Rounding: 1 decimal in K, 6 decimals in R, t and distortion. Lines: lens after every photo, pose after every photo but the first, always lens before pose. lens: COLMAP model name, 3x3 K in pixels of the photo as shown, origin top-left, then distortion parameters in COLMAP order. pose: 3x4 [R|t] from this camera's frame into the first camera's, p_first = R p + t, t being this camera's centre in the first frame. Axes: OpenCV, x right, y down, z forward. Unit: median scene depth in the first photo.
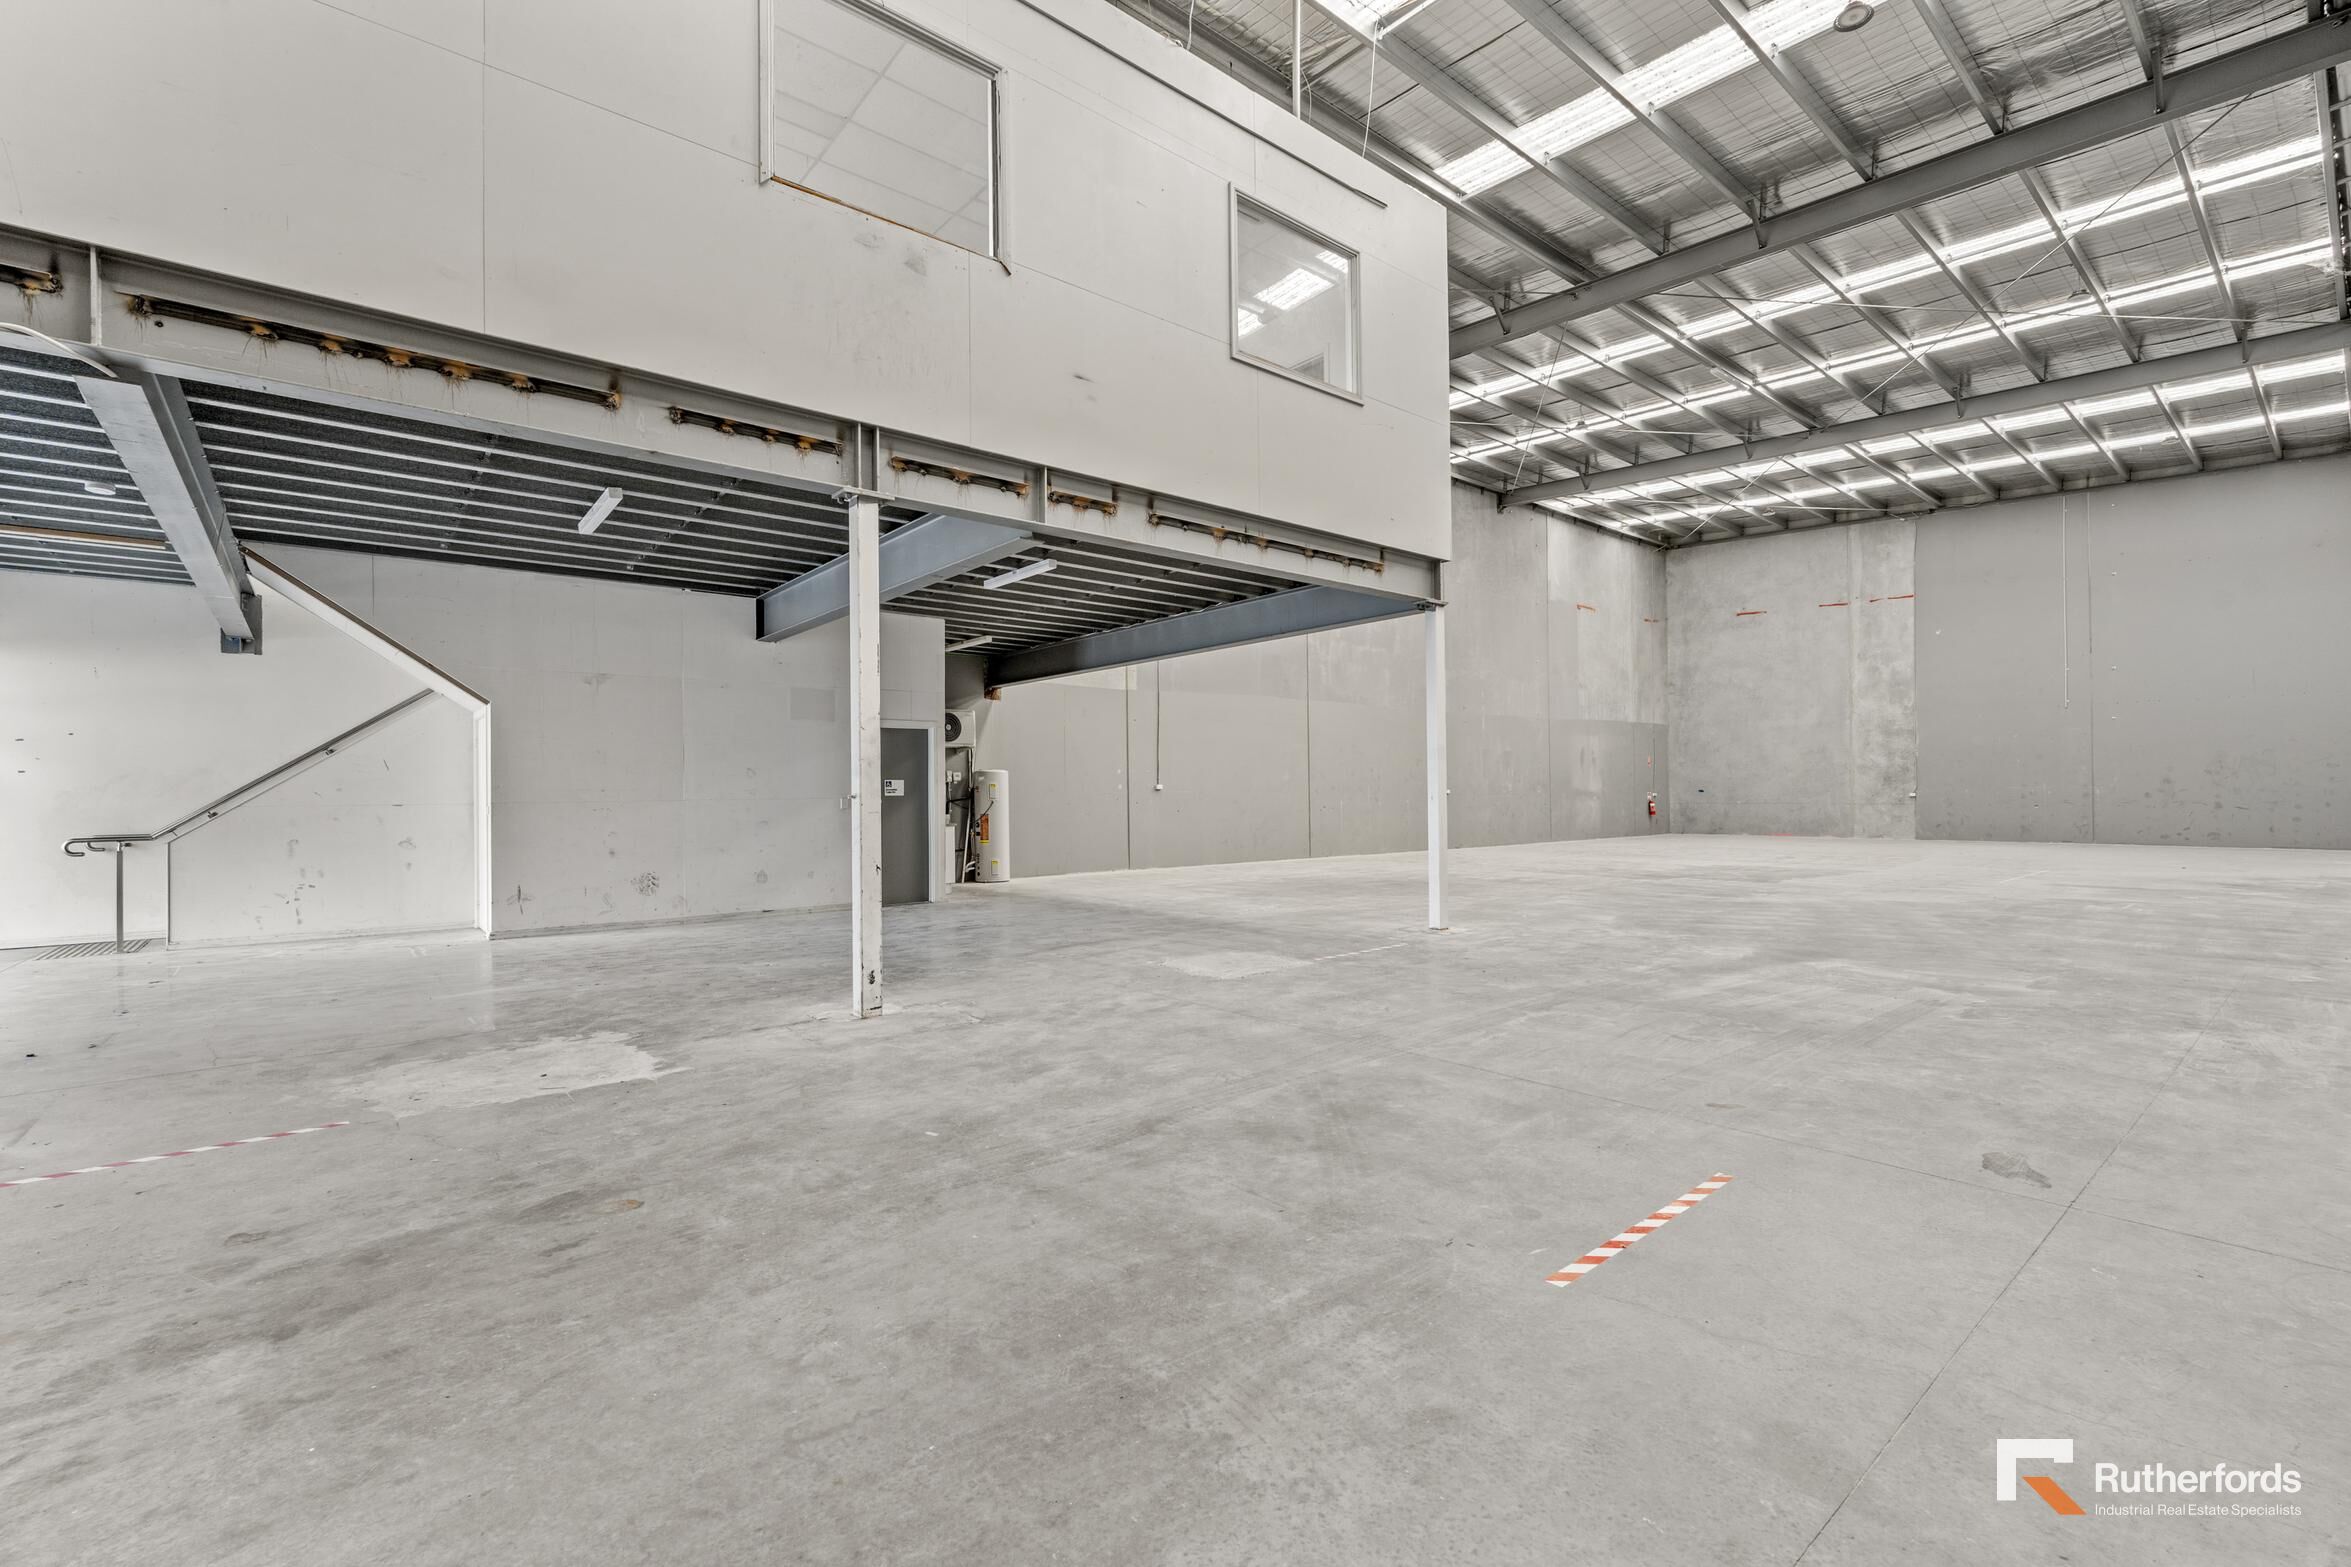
lens RADIAL K [[1032.3, 0, 1175.5], [0, 1032.3, 783.5], [0, 0, 1]] dist [0.012485, 0.000043]
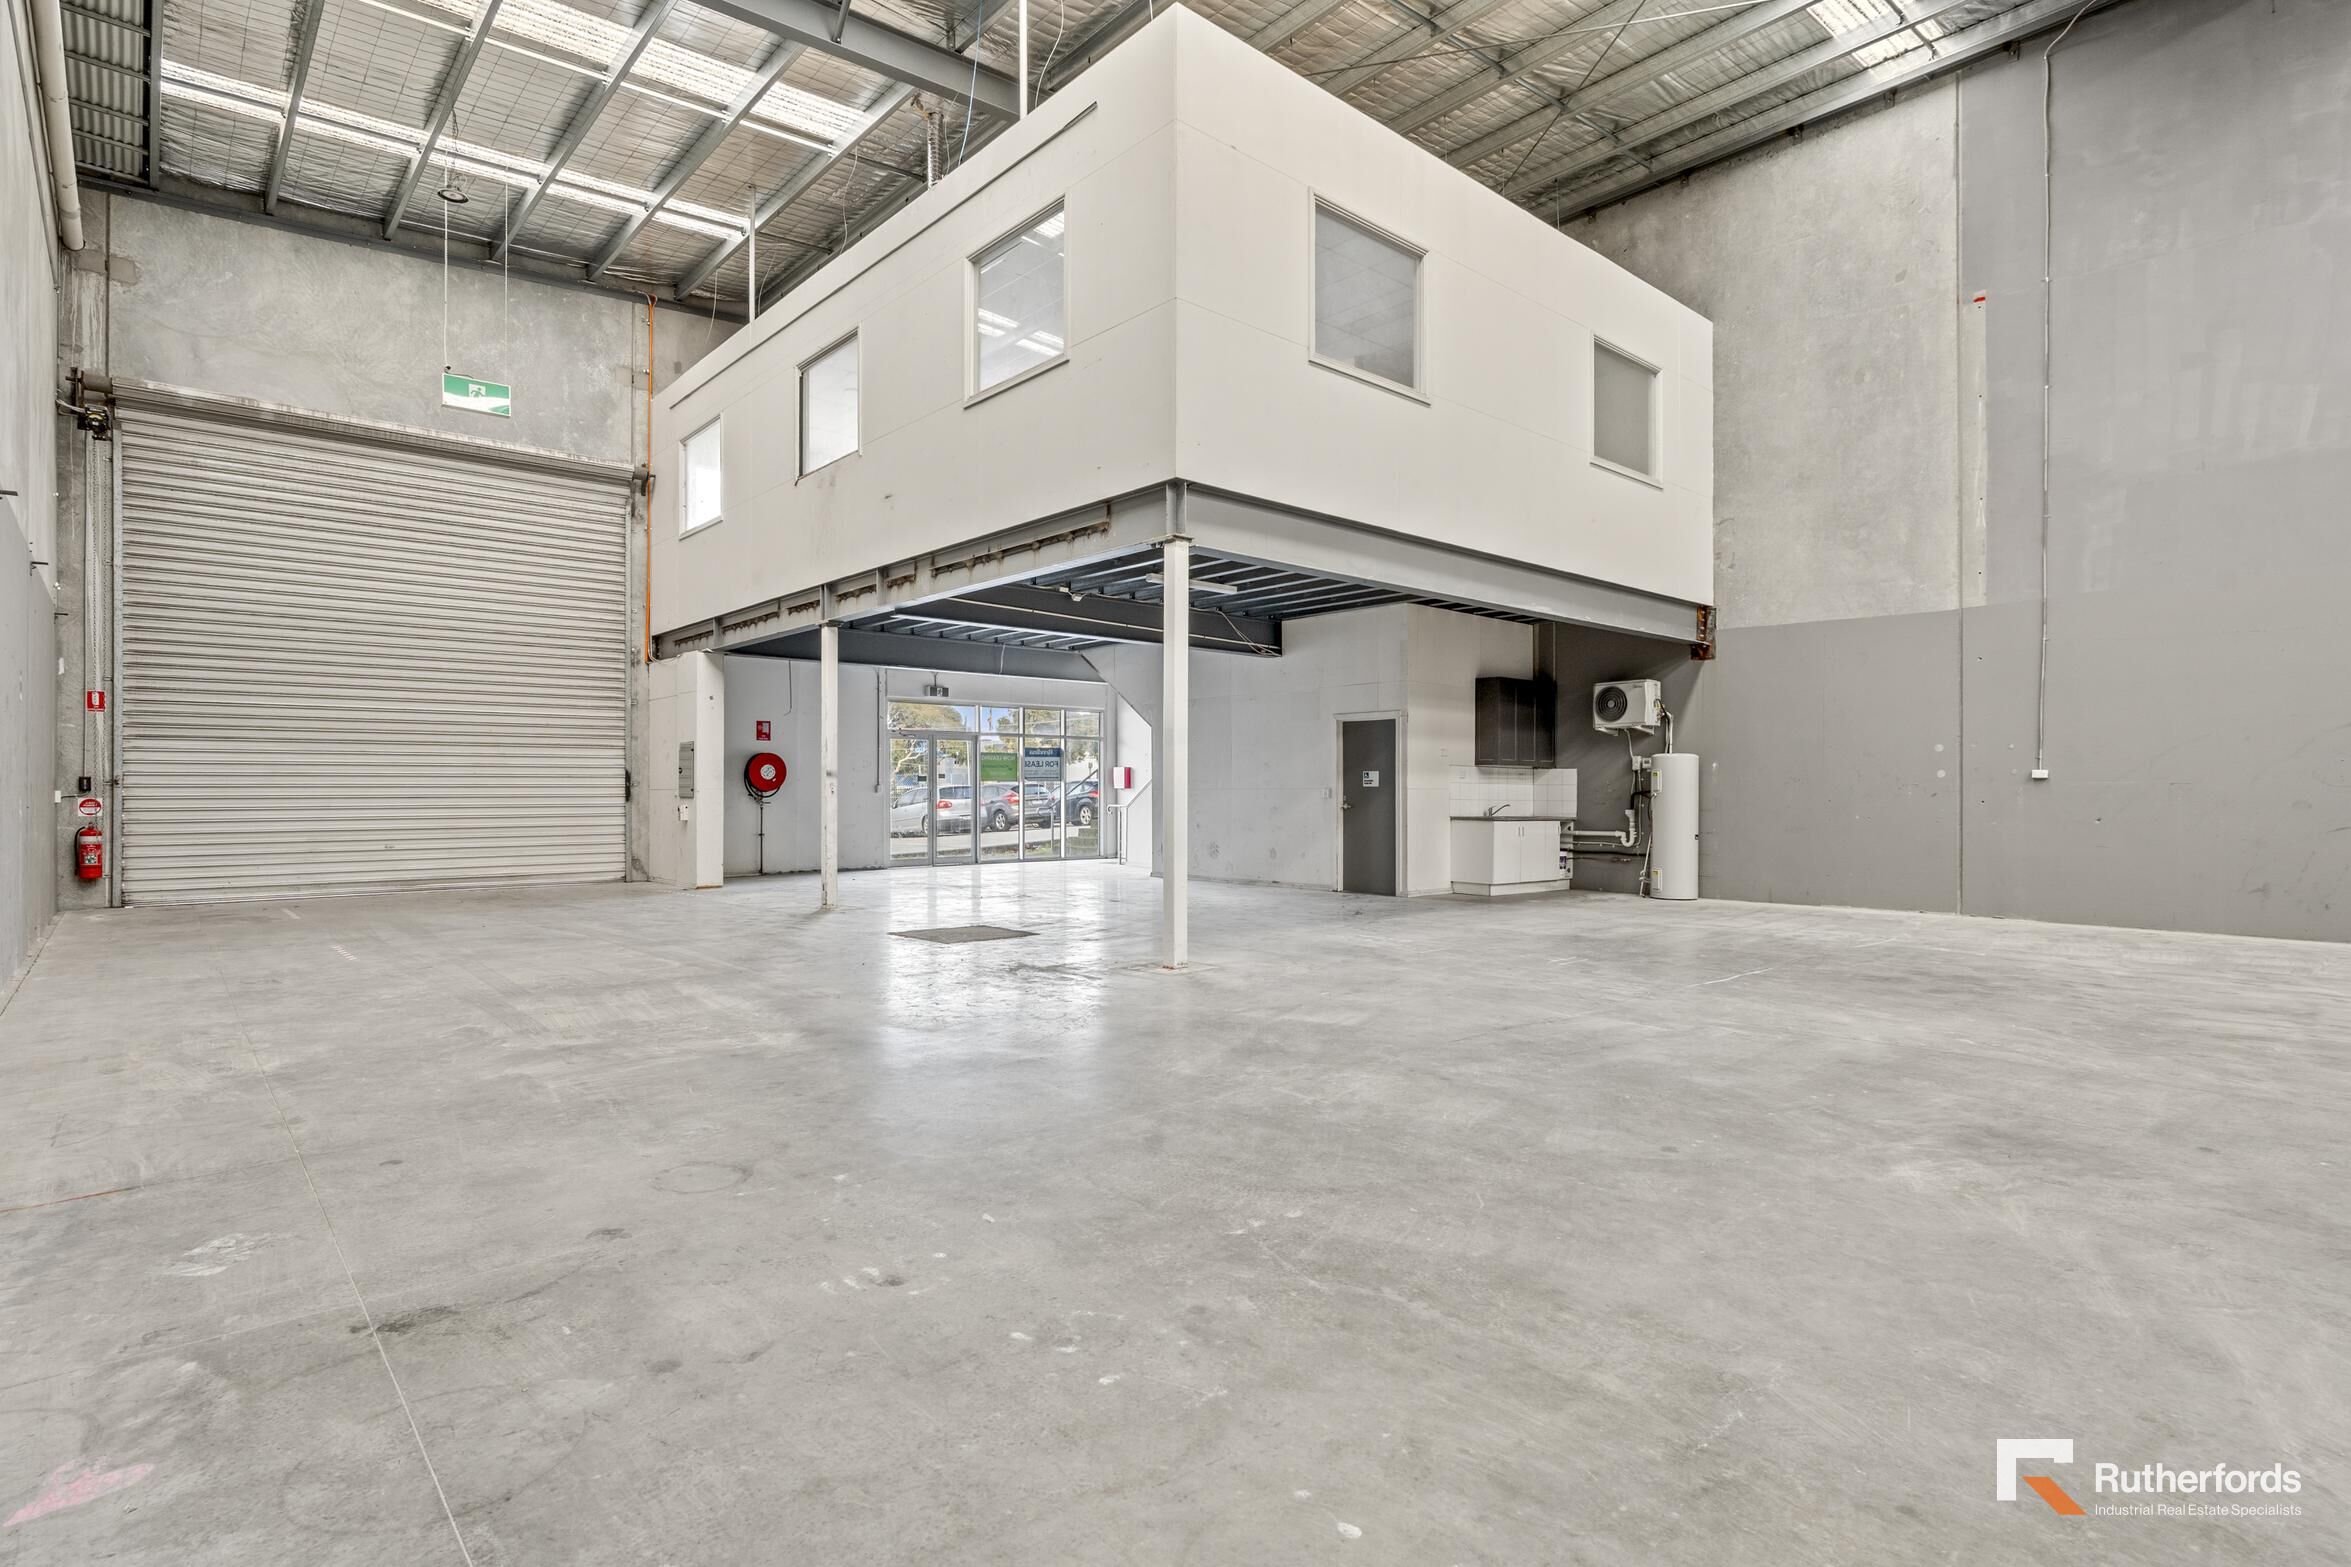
lens RADIAL K [[1175.4, 0, 1175.5], [0, 1175.4, 783.5], [0, 0, 1]] dist [-0.001686, 0.000791]
pose [[0.020606, 0.005718, -0.999771, 1.071155], [0.012528, 0.999904, 0.005977, -0.001133], [0.999709, -0.012648, 0.020532, 0.945078]]
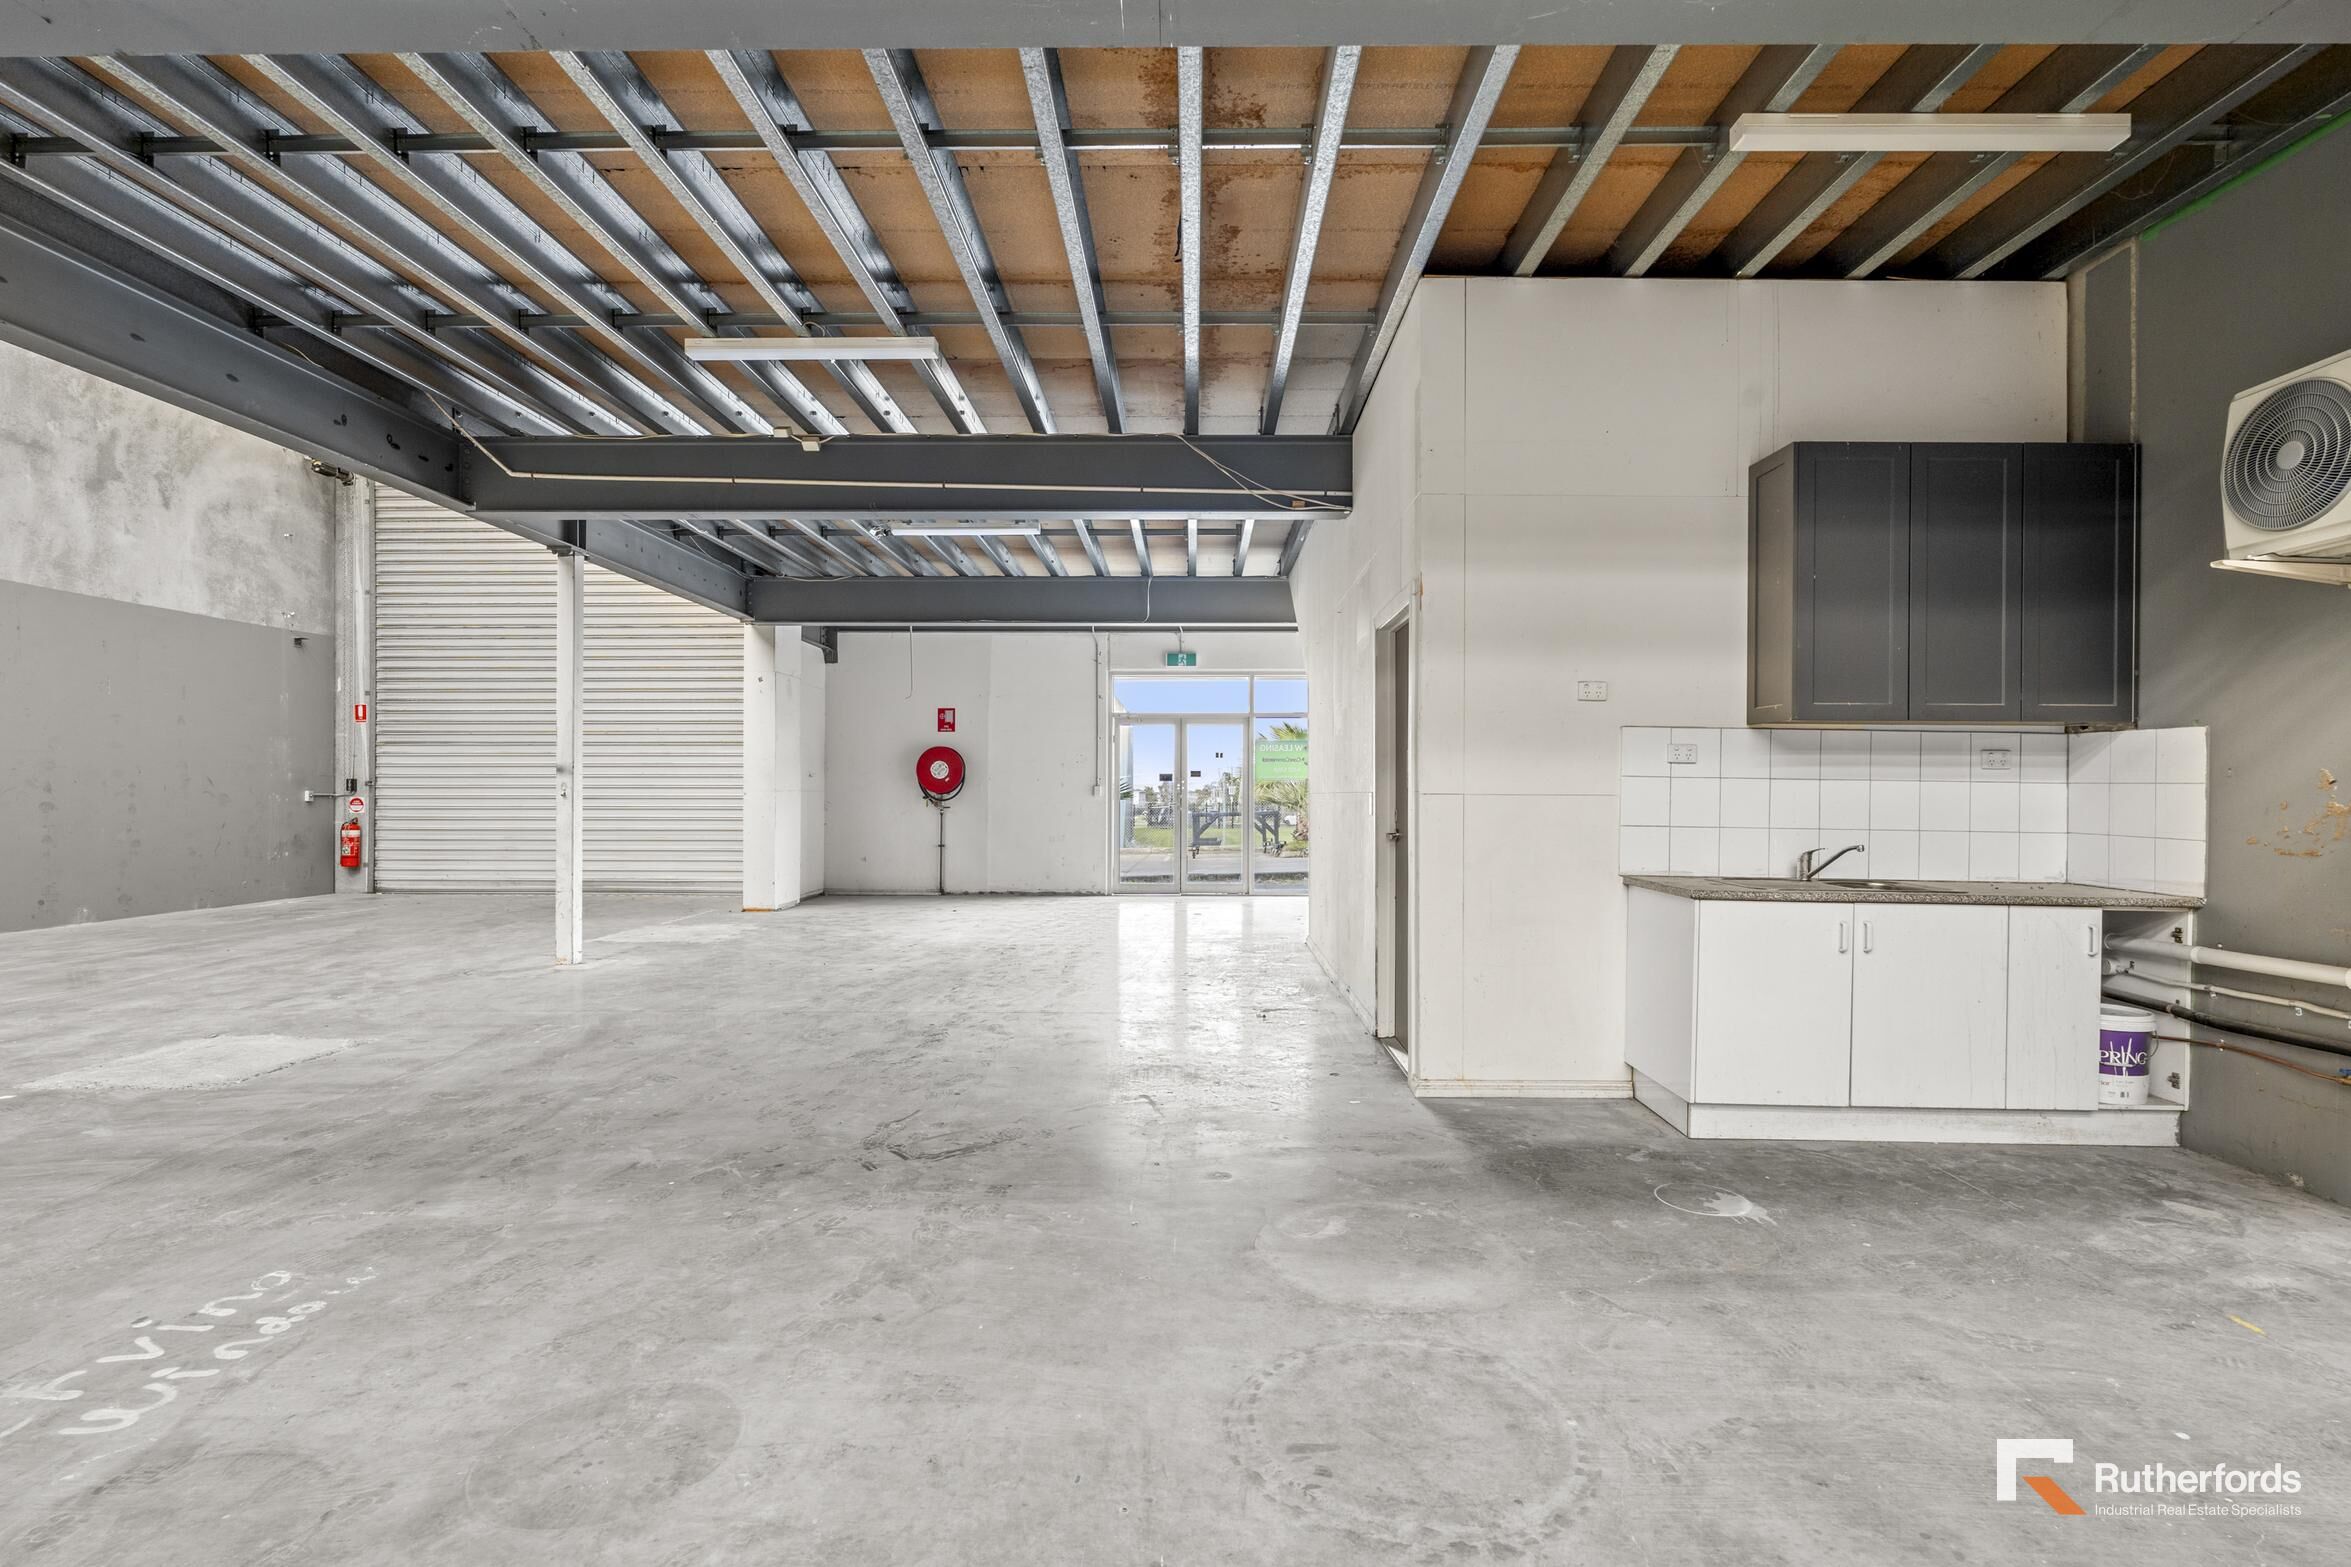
lens RADIAL K [[1089.2, 0, 1174.5], [0, 1089.2, 791.3], [0, 0, 1]] dist [-0.010677, 0.000064]
pose [[-0.663272, 0.009913, -0.748313, 0.127064], [0.013797, 0.999904, 0.001016, 0.013081], [0.748251, -0.009651, -0.663346, 1.462295]]
